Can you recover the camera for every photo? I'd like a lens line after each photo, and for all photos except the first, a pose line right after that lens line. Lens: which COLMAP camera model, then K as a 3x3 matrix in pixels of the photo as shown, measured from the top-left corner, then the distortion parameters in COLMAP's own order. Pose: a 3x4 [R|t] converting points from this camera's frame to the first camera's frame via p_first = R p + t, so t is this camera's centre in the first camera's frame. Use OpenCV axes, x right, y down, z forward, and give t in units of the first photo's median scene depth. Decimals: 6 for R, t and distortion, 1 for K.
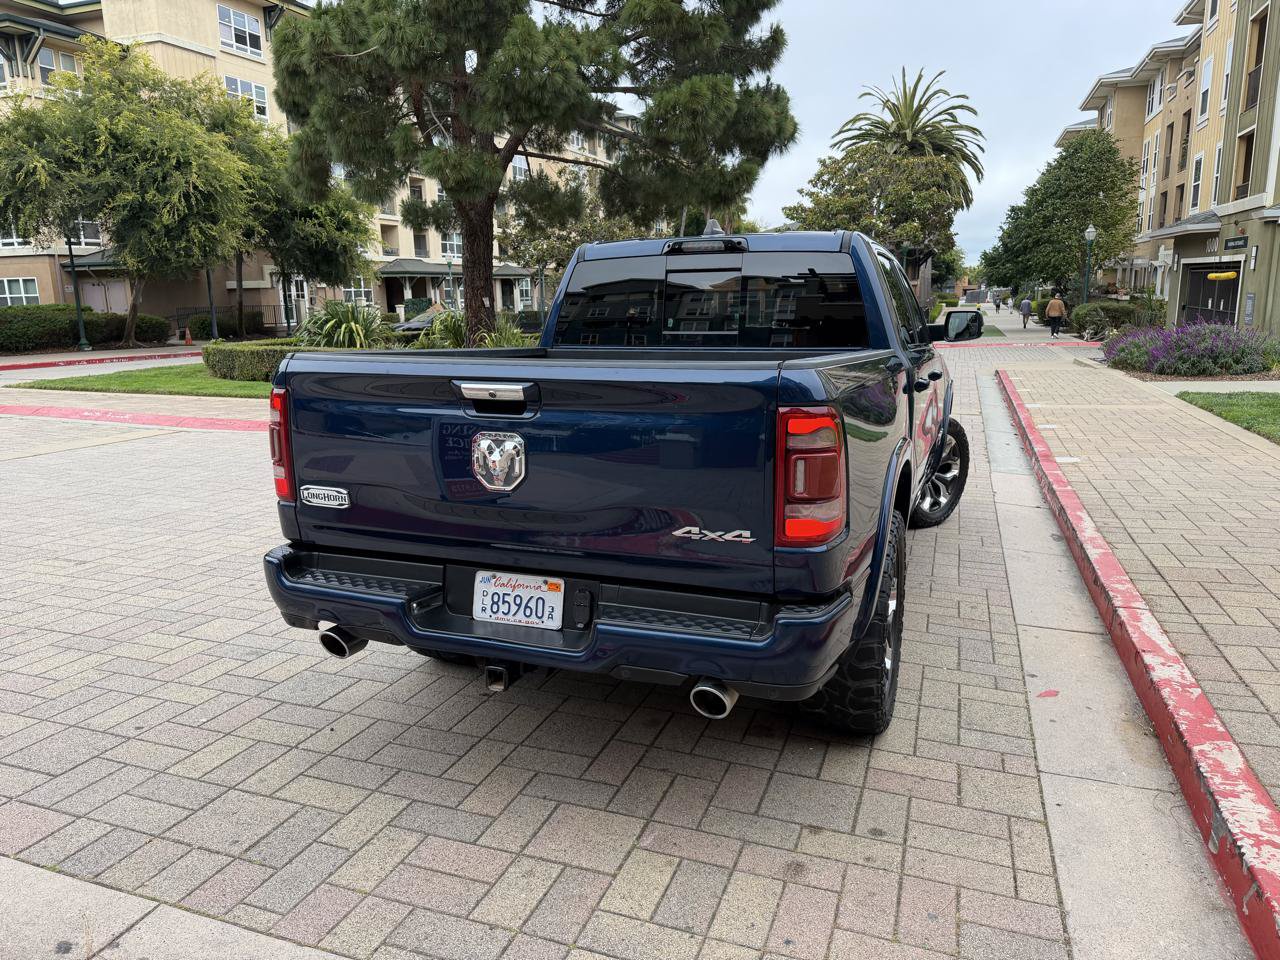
lens RADIAL K [[899.5, 0, 640.0], [0, 899.5, 480.0], [0, 0, 1]] dist [0.022967, -0.030254]
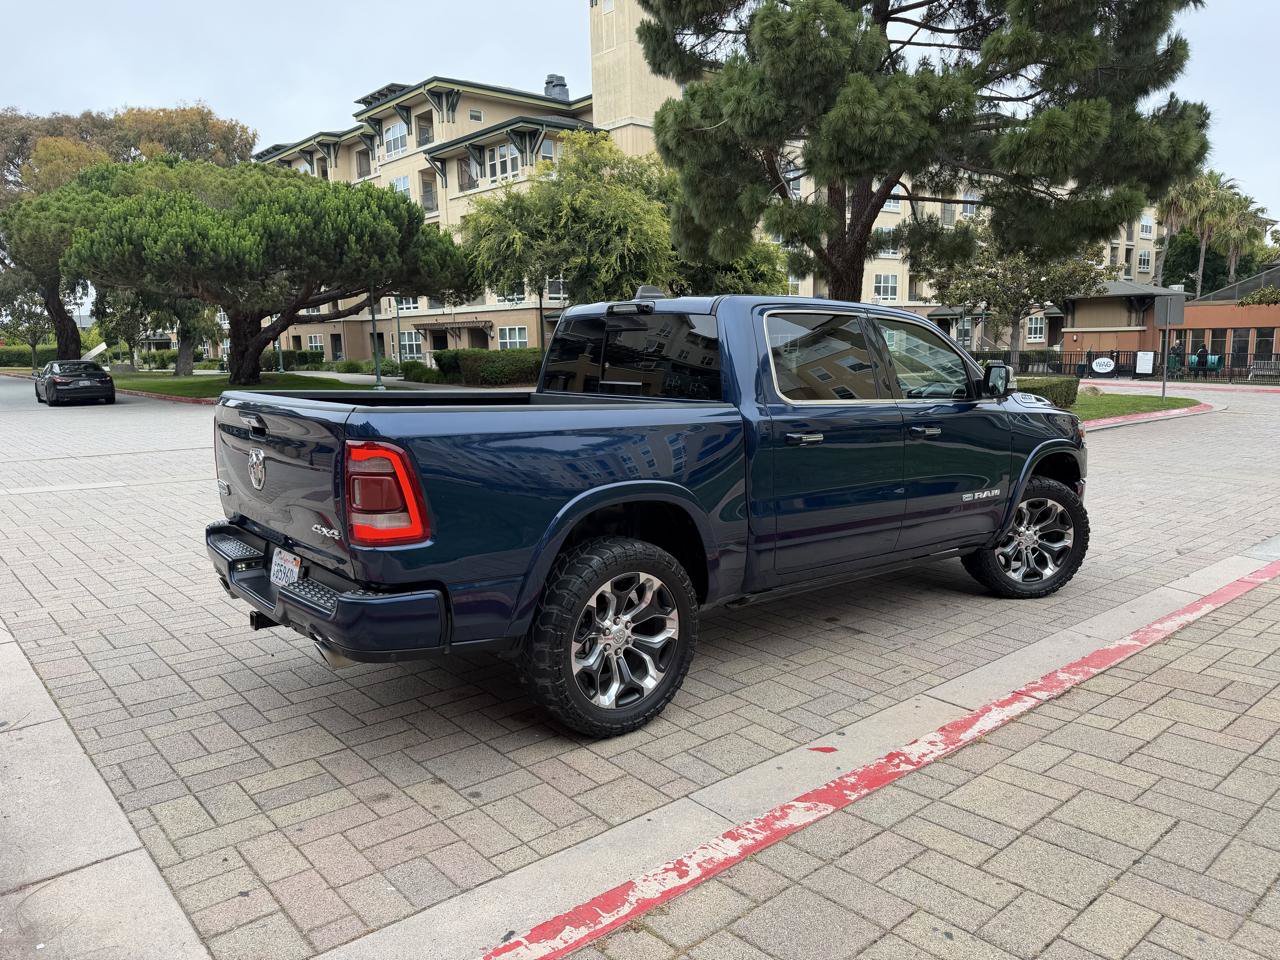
lens RADIAL K [[888.2, 0, 642.3], [0, 888.2, 503.9], [0, 0, 1]] dist [0.036842, -0.047120]
pose [[0.878326, 0.086804, -0.470115, 0.398935], [-0.095677, 0.995400, 0.005039, -0.011565], [0.468390, 0.040553, 0.882591, 0.010550]]
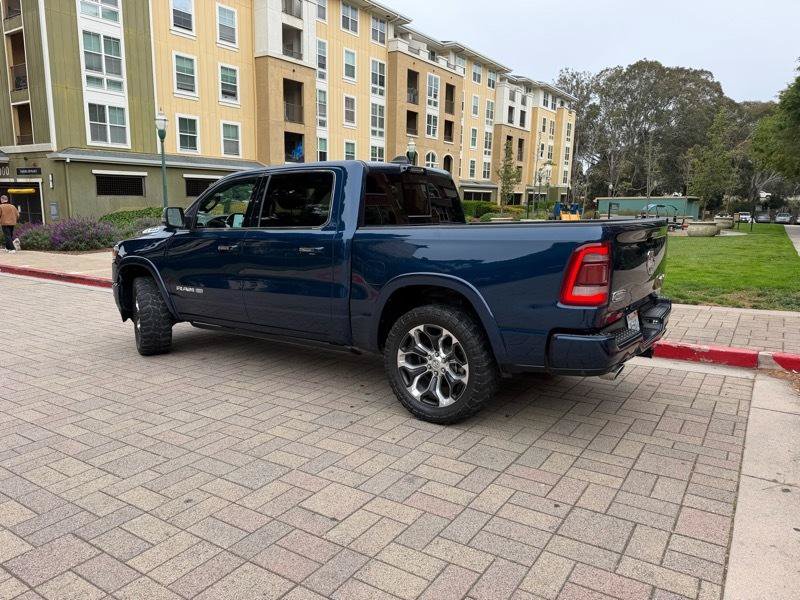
lens RADIAL K [[552.5, 0, 393.9], [0, 552.5, 304.1], [0, 0, 1]] dist [0.069458, -0.089837]
pose [[0.251377, -0.158442, 0.954833, -0.675674], [0.182853, 0.976520, 0.113901, -0.079503], [-0.950460, 0.145962, 0.274446, 0.473151]]
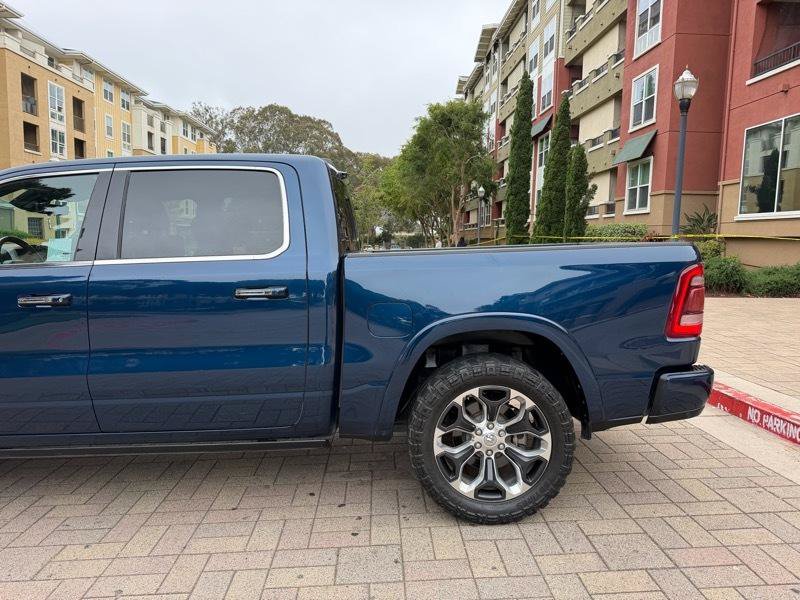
lens RADIAL K [[562.2, 0, 400.0], [0, 562.2, 300.0], [0, 0, 1]] dist [0.022967, -0.030254]
pose [[-0.374159, -0.089487, 0.923037, -0.480650], [0.181665, 0.968976, 0.167580, -0.130714], [-0.909397, 0.230385, -0.346294, 0.784302]]
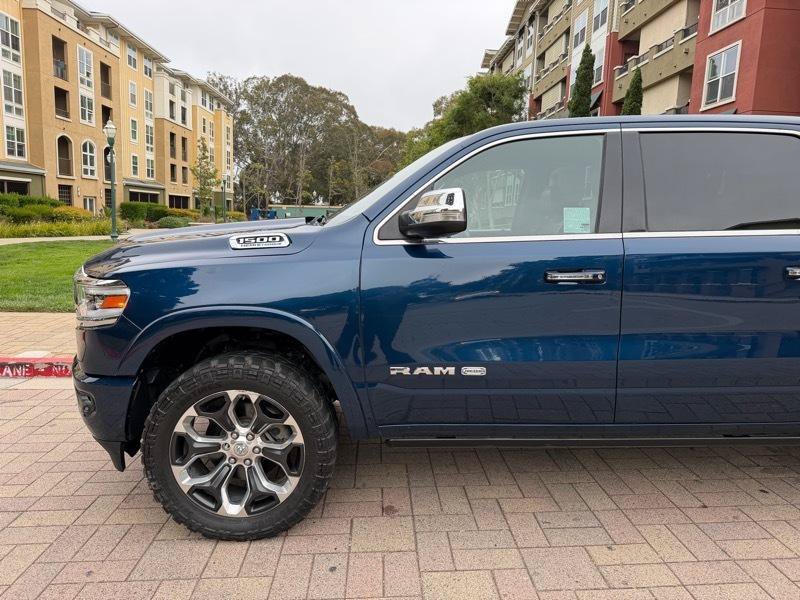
lens RADIAL K [[562.2, 0, 400.0], [0, 562.2, 300.0], [0, 0, 1]] dist [0.022967, -0.030254]
pose [[-0.375679, -0.134550, 0.916931, -0.302275], [0.161230, 0.964827, 0.207637, -0.187336], [-0.912617, 0.225842, -0.340772, 1.104525]]
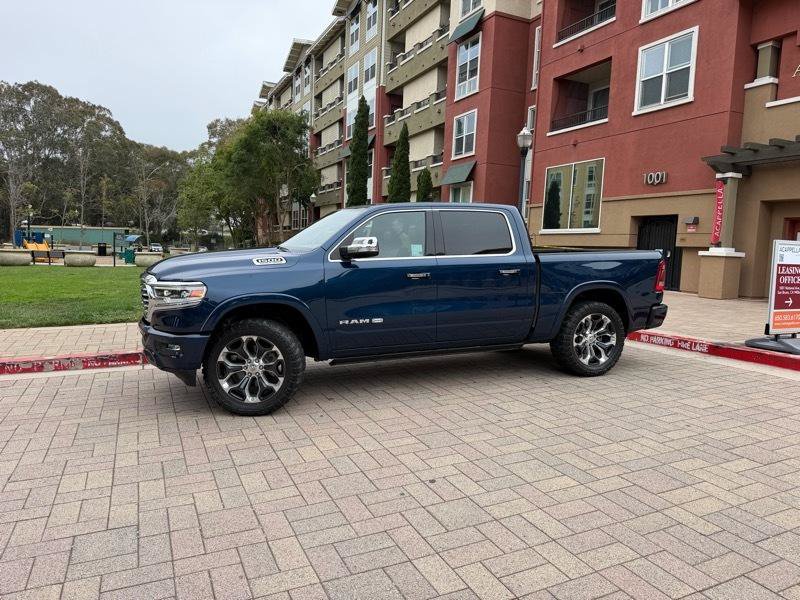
lens RADIAL K [[558.4, 0, 394.8], [0, 558.4, 298.2], [0, 0, 1]] dist [0.076525, -0.096960]
pose [[-0.693756, -0.075217, 0.716272, -0.562762], [0.122252, 0.967800, 0.220040, -0.257145], [-0.709759, 0.240220, -0.662221, 1.437771]]
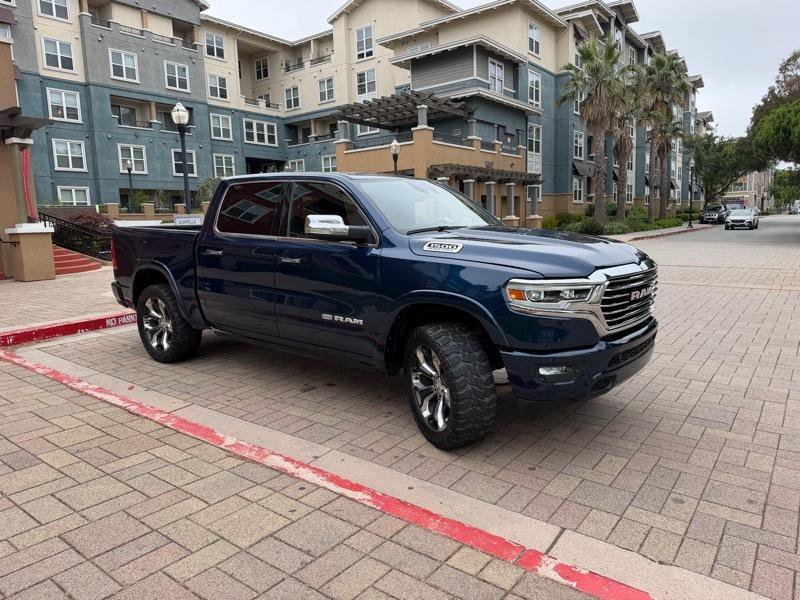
lens RADIAL K [[555.1, 0, 401.5], [0, 555.1, 314.9], [0, 0, 1]] dist [0.036842, -0.047120]
pose [[-0.294814, 0.181075, -0.938241, 0.845629], [-0.156396, 0.959497, 0.234320, -0.203588], [0.942669, 0.215818, -0.254553, 1.080968]]
